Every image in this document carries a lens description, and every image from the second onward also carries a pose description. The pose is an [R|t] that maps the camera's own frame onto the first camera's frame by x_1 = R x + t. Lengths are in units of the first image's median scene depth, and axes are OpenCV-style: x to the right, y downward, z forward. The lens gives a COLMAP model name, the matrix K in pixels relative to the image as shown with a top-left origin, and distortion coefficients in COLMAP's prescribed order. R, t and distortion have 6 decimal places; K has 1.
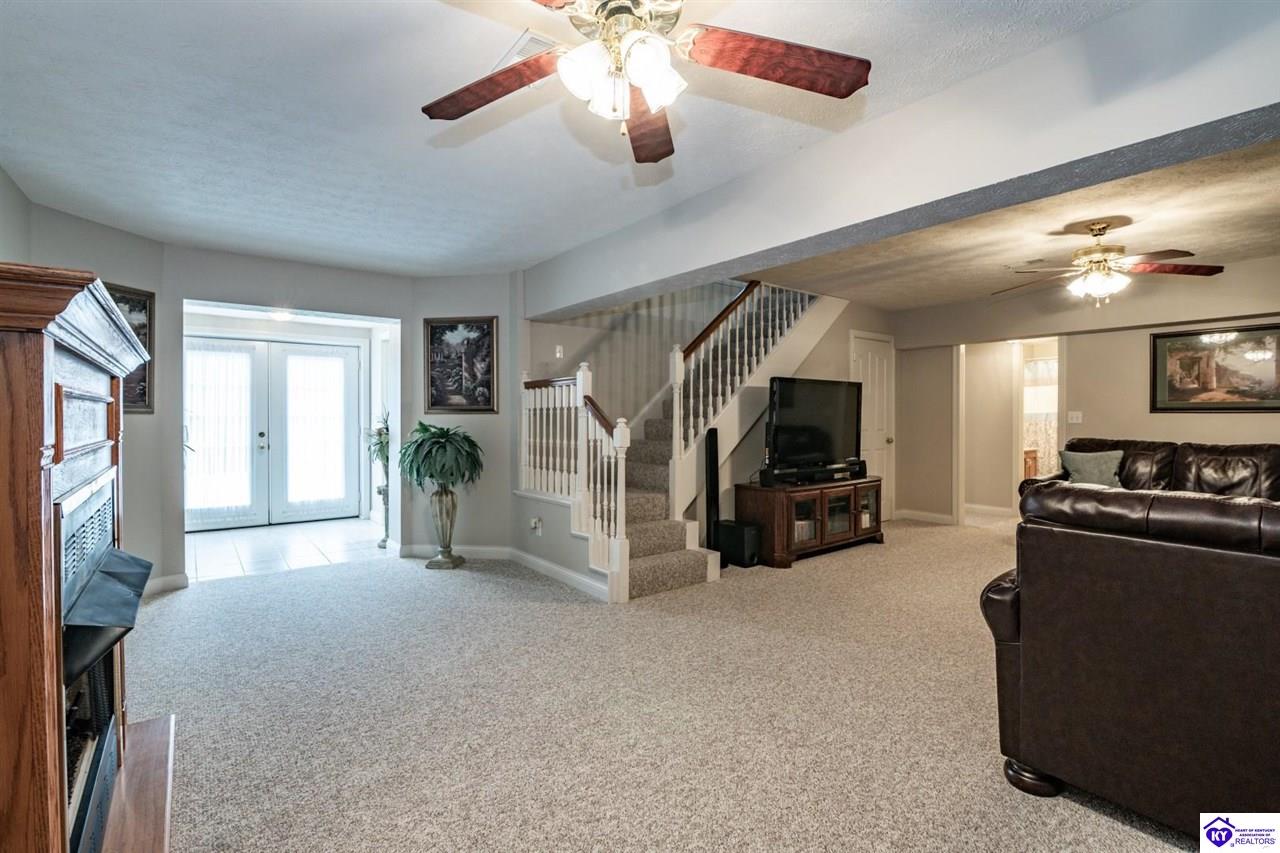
lens RADIAL K [[591.0, 0, 646.8], [0, 591.0, 421.8], [0, 0, 1]] dist [-0.009387, -0.000097]
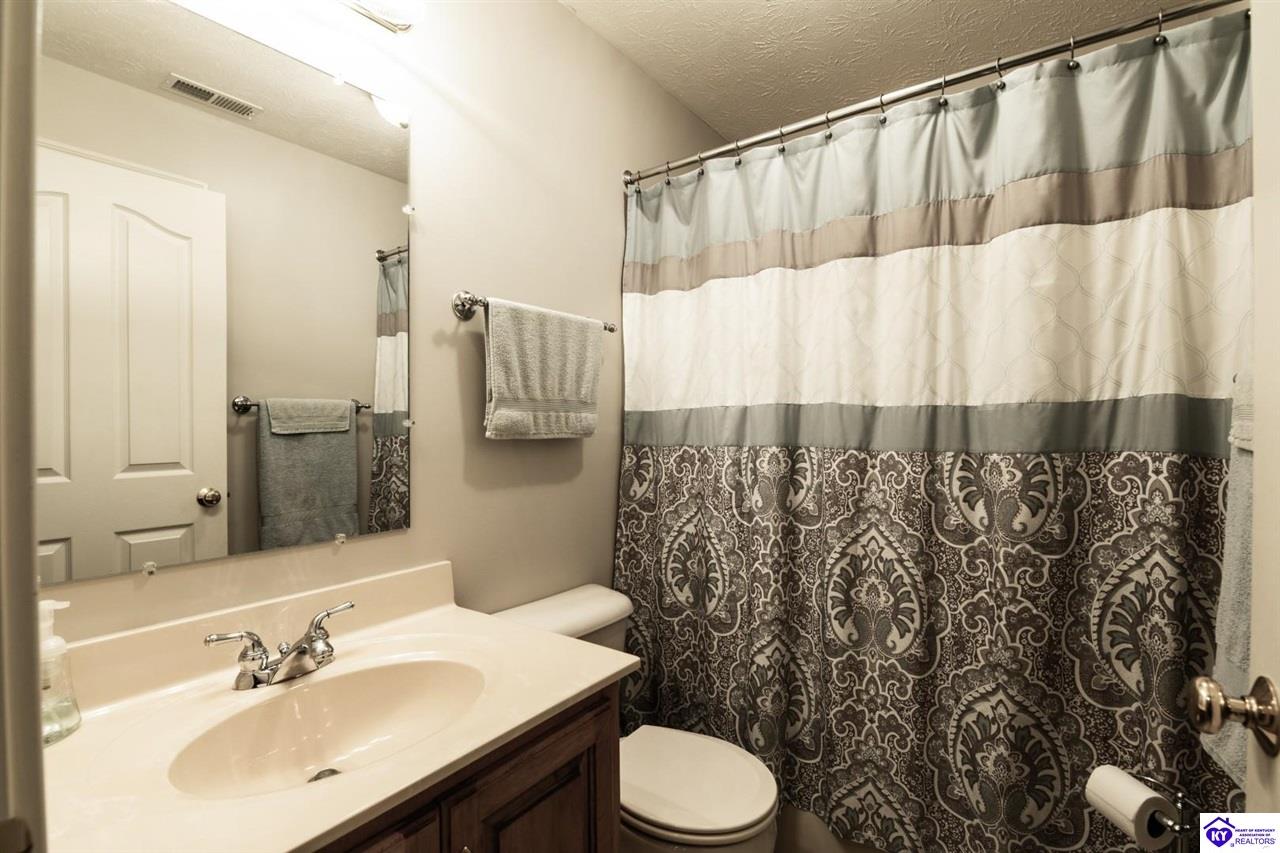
lens RADIAL K [[591.0, 0, 640.6], [0, 591.0, 425.8], [0, 0, 1]] dist [-0.009387, -0.000097]
pose [[0.964578, -0.001457, 0.263794, 0.931265], [0.001403, 0.999999, 0.000392, -0.013618], [-0.263795, -0.000008, 0.964579, 1.276473]]
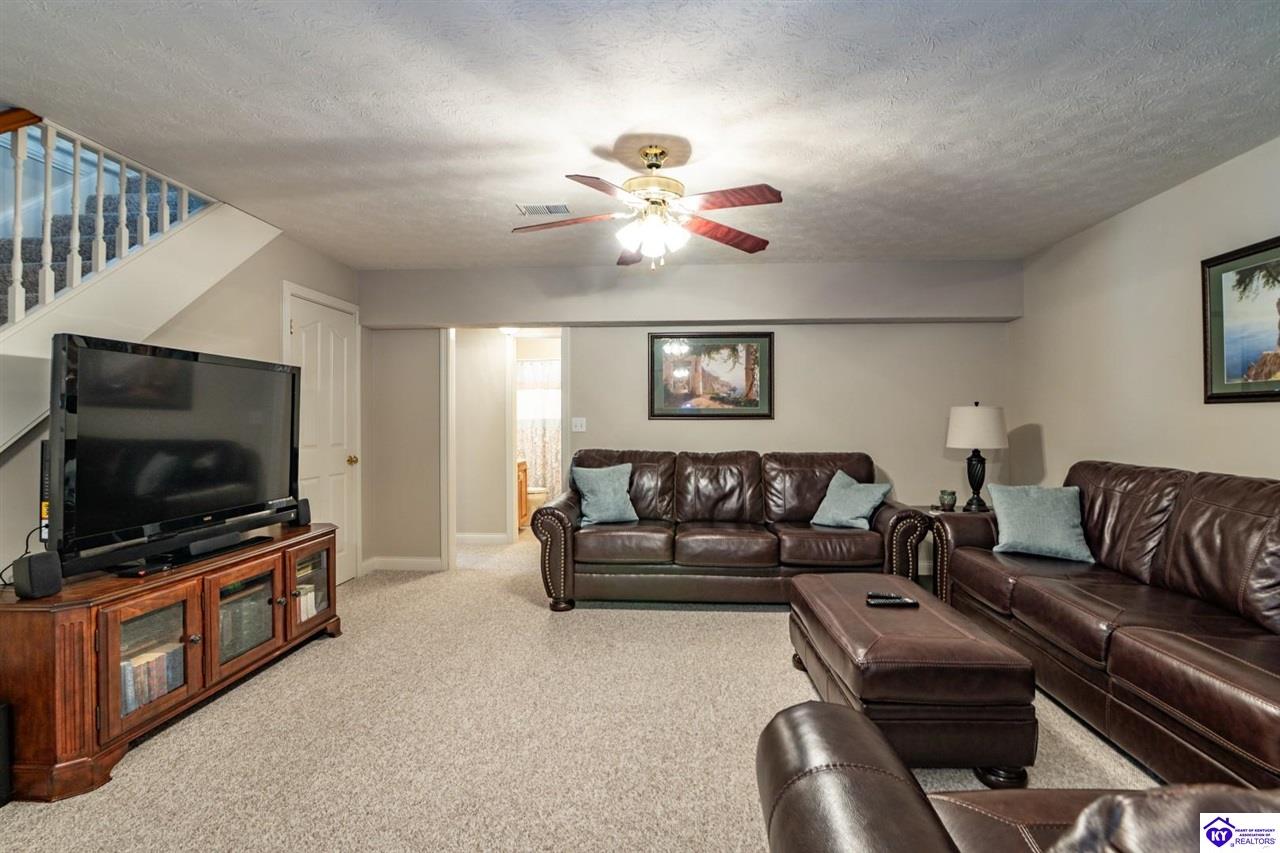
lens RADIAL K [[591.0, 0, 649.5], [0, 591.0, 420.5], [0, 0, 1]] dist [-0.009387, -0.000097]
pose [[0.664310, 0.000035, 0.747457, 0.178092], [0.008427, 0.999936, -0.007536, -0.006893], [-0.747410, 0.011305, 0.664267, 0.399828]]
